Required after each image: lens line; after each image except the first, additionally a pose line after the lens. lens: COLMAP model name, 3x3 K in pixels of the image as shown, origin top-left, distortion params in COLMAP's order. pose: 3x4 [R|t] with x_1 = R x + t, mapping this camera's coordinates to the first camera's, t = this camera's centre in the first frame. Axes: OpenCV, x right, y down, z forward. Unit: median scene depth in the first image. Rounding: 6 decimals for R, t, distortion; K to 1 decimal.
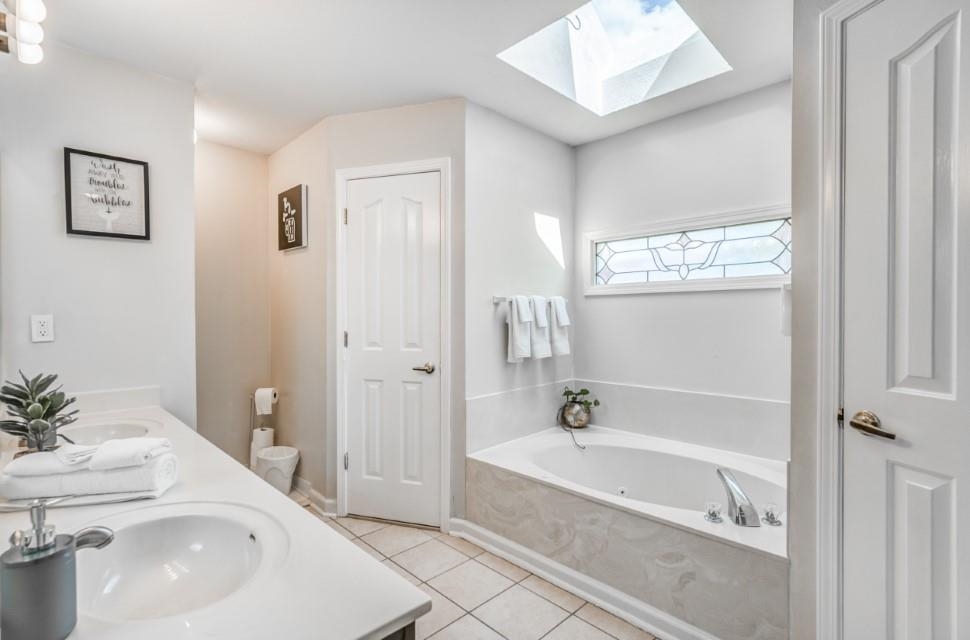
lens RADIAL K [[464.8, 0, 485.0], [0, 464.8, 320.0], [0, 0, 1]] dist [-0.000050, -0.000253]
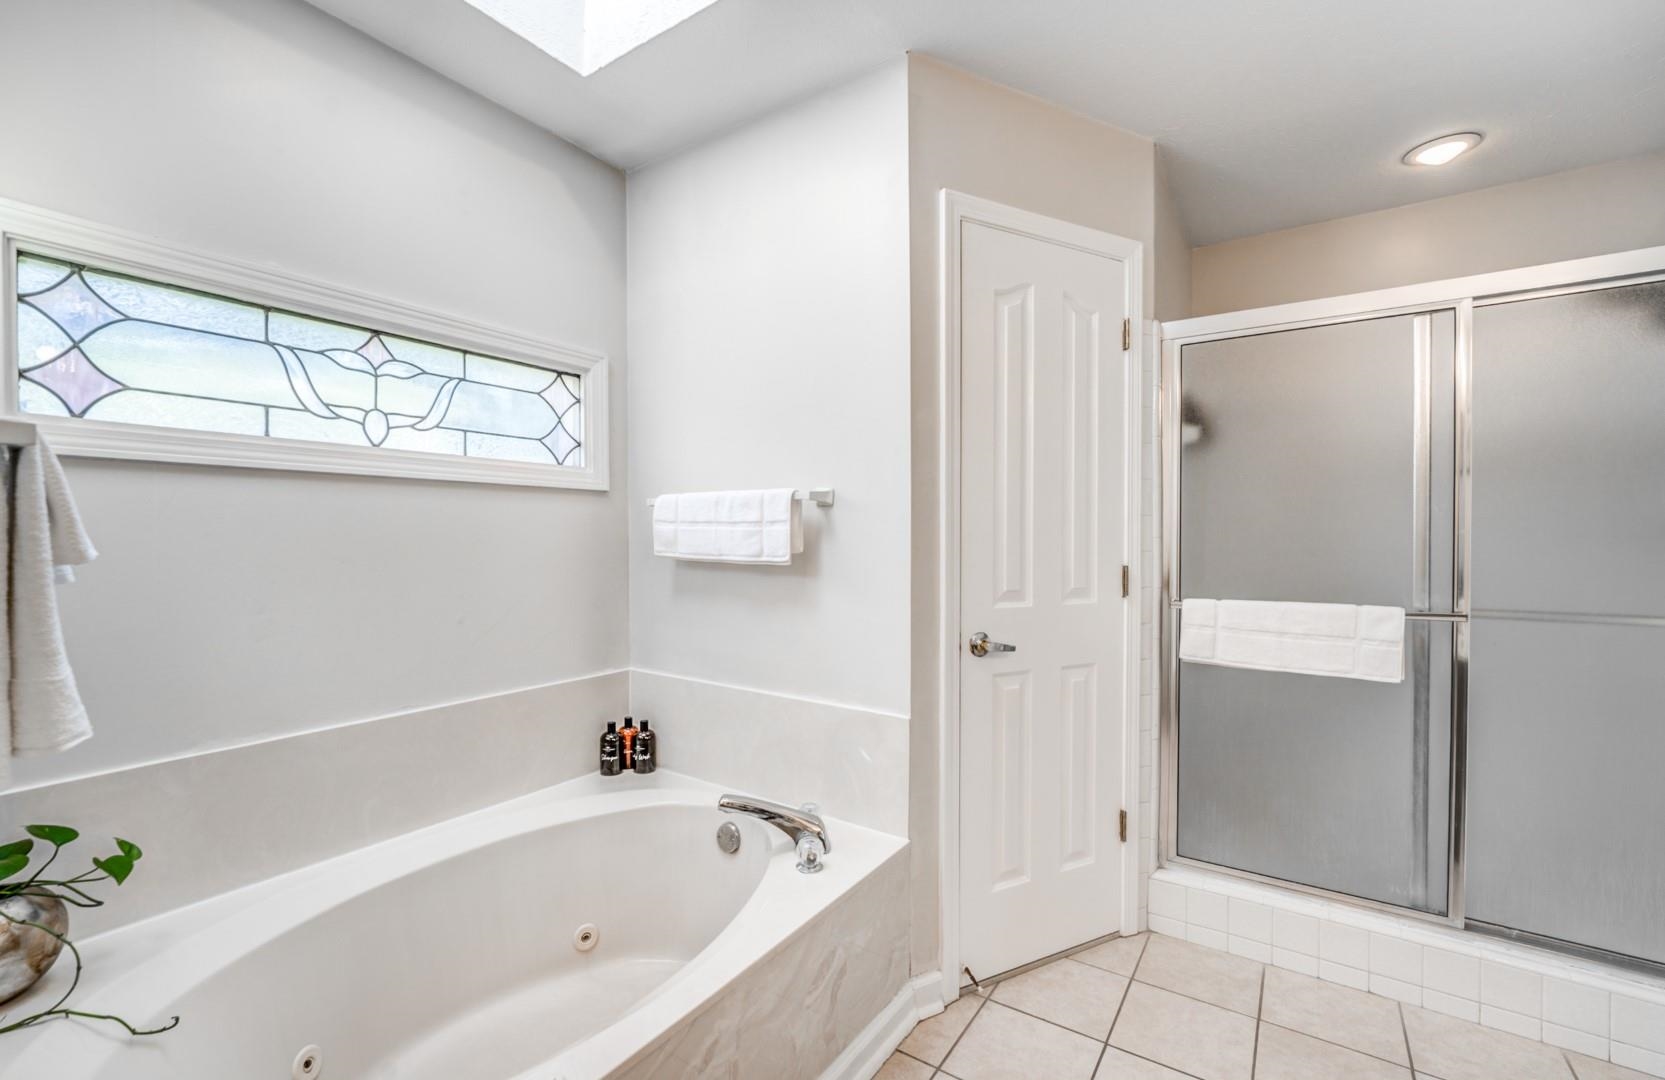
lens RADIAL K [[699.8, 0, 832.5], [0, 699.8, 540.0], [0, 0, 1]] dist [-0.000920, -0.000097]
pose [[-0.187671, -0.002030, 0.982230, -0.264726], [0.008267, 0.999959, 0.003646, -0.002599], [-0.982197, 0.008804, -0.187646, 0.721481]]
